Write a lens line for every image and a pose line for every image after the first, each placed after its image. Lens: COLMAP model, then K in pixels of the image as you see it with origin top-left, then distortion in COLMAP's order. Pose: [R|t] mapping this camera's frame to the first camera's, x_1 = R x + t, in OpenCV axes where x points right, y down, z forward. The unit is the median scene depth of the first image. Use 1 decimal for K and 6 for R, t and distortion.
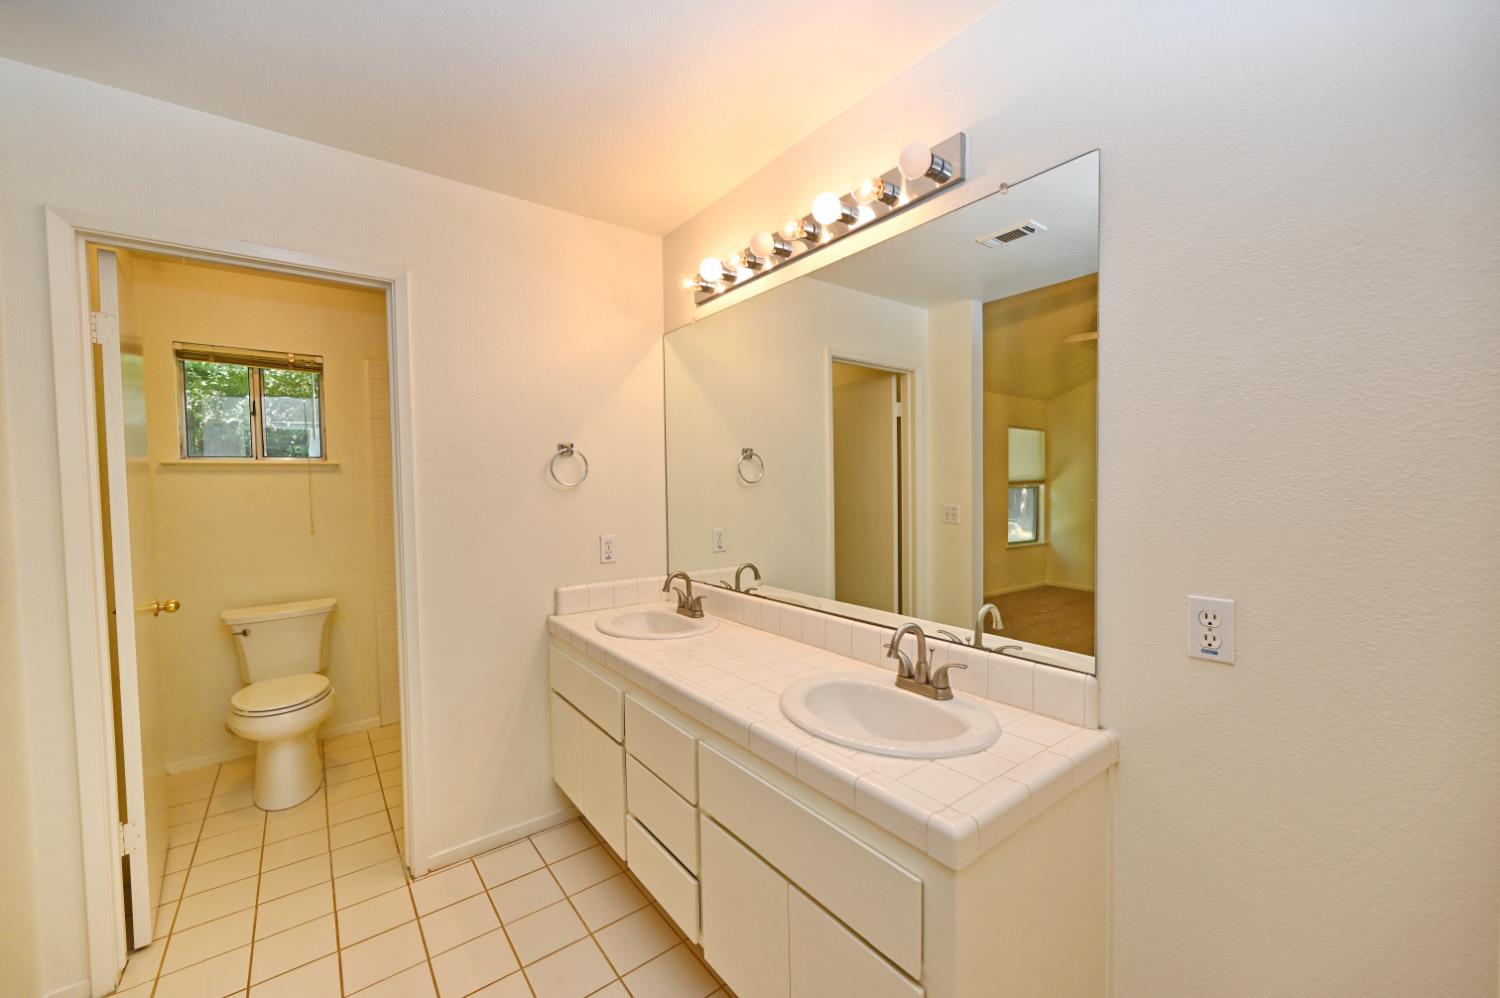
lens RADIAL K [[589.8, 0, 755.3], [0, 589.8, 501.7], [0, 0, 1]] dist [0.000583, -0.000111]
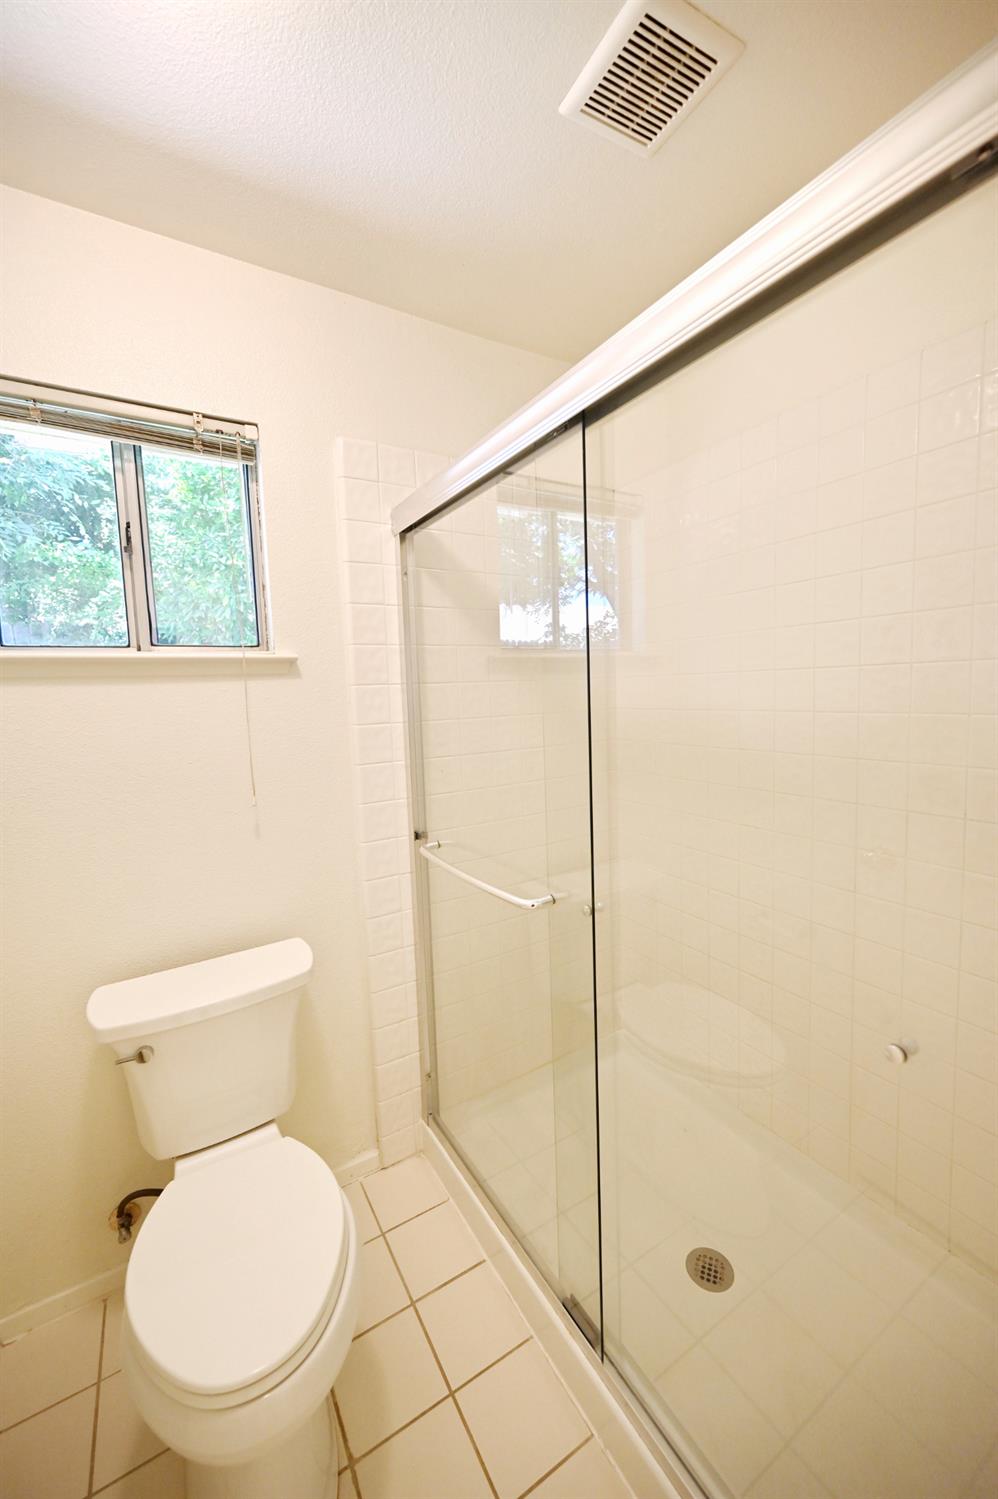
lens RADIAL K [[589.4, 0, 505.0], [0, 589.4, 741.3], [0, 0, 1]] dist [0.000583, -0.000111]
pose [[0.993613, -0.007432, -0.112593, -0.302468], [0.013984, 0.998246, 0.057520, -0.013914], [0.111968, -0.058727, 0.991975, 0.338541]]
